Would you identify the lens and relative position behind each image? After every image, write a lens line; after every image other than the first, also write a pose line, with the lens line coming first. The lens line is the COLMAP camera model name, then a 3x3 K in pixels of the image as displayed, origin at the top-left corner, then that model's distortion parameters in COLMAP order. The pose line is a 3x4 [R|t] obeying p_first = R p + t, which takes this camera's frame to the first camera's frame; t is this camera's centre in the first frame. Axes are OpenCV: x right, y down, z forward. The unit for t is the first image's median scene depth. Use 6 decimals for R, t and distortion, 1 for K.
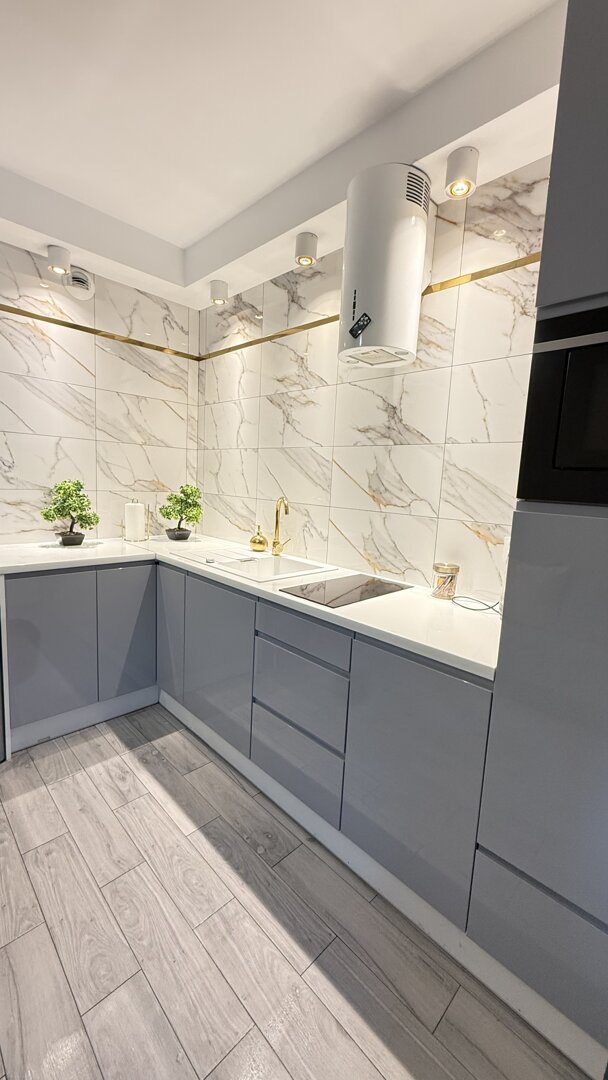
lens RADIAL K [[428.0, 0, 306.9], [0, 428.0, 534.0], [0, 0, 1]] dist [0.002047, -0.000800]
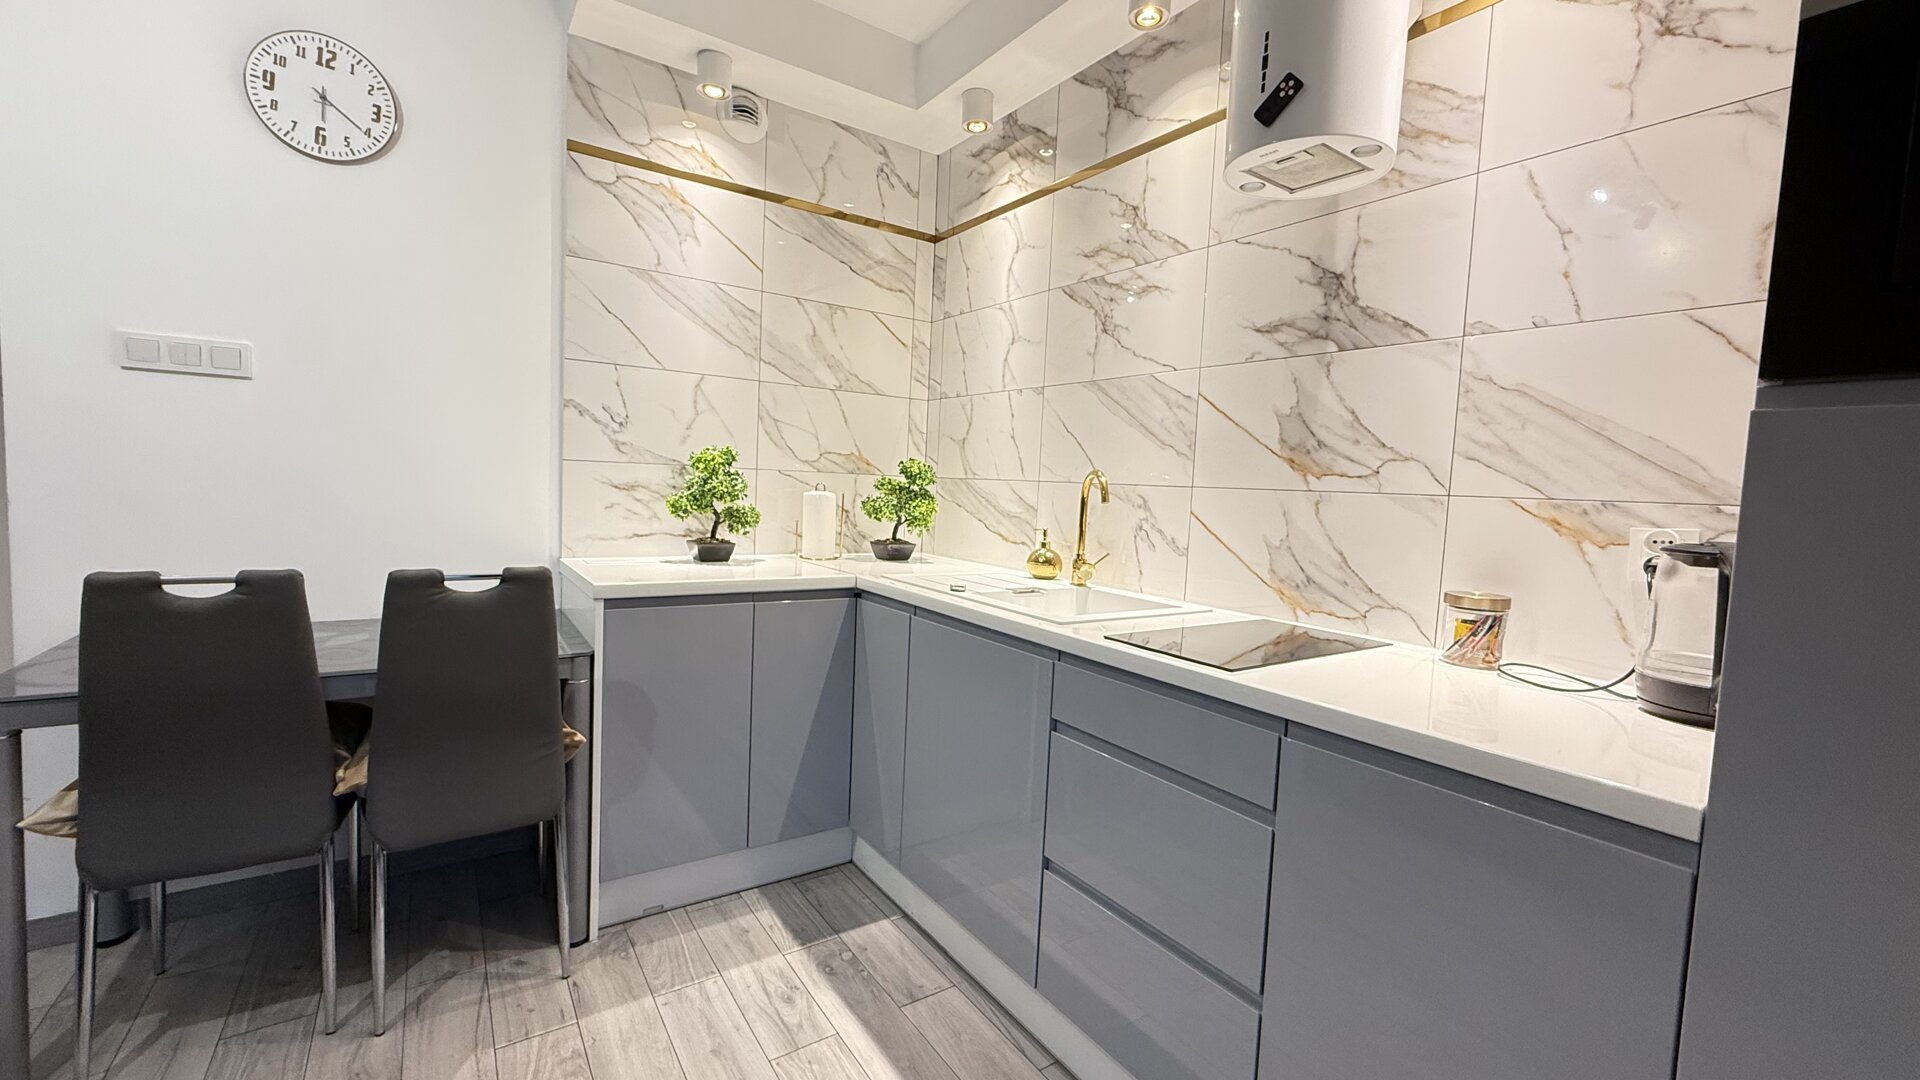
lens RADIAL K [[760.9, 0, 959.1], [0, 760.9, 532.2], [0, 0, 1]] dist [0.002047, -0.000800]
pose [[0.983703, 0.006437, -0.179687, -0.058196], [-0.019231, 0.997393, -0.069546, 0.059554], [0.178771, 0.071868, 0.981262, 0.081374]]
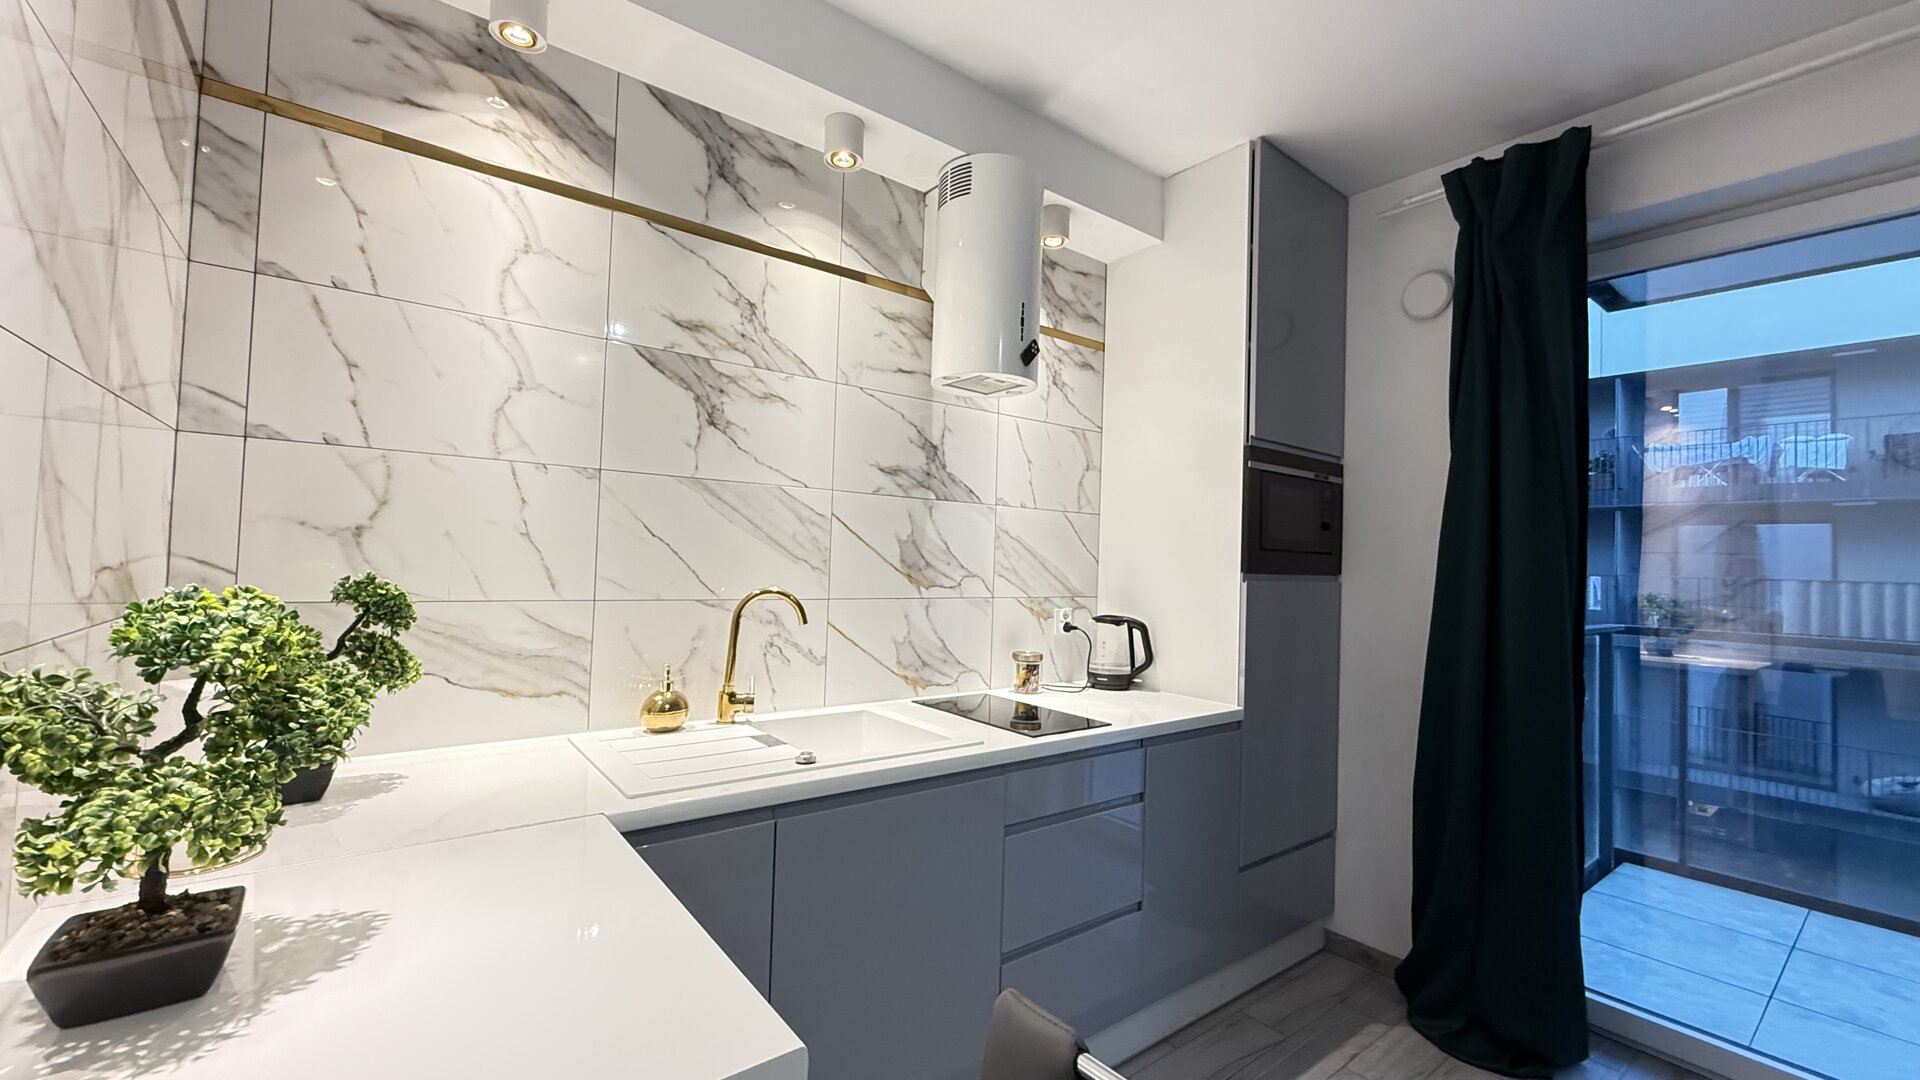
lens RADIAL K [[760.9, 0, 945.1], [0, 760.9, 540.1], [0, 0, 1]] dist [0.002047, -0.000800]
pose [[0.134705, -0.015126, 0.990770, -0.924108], [0.104471, 0.994527, 0.000979, -0.129849], [-0.985363, 0.103375, 0.135548, 0.752229]]
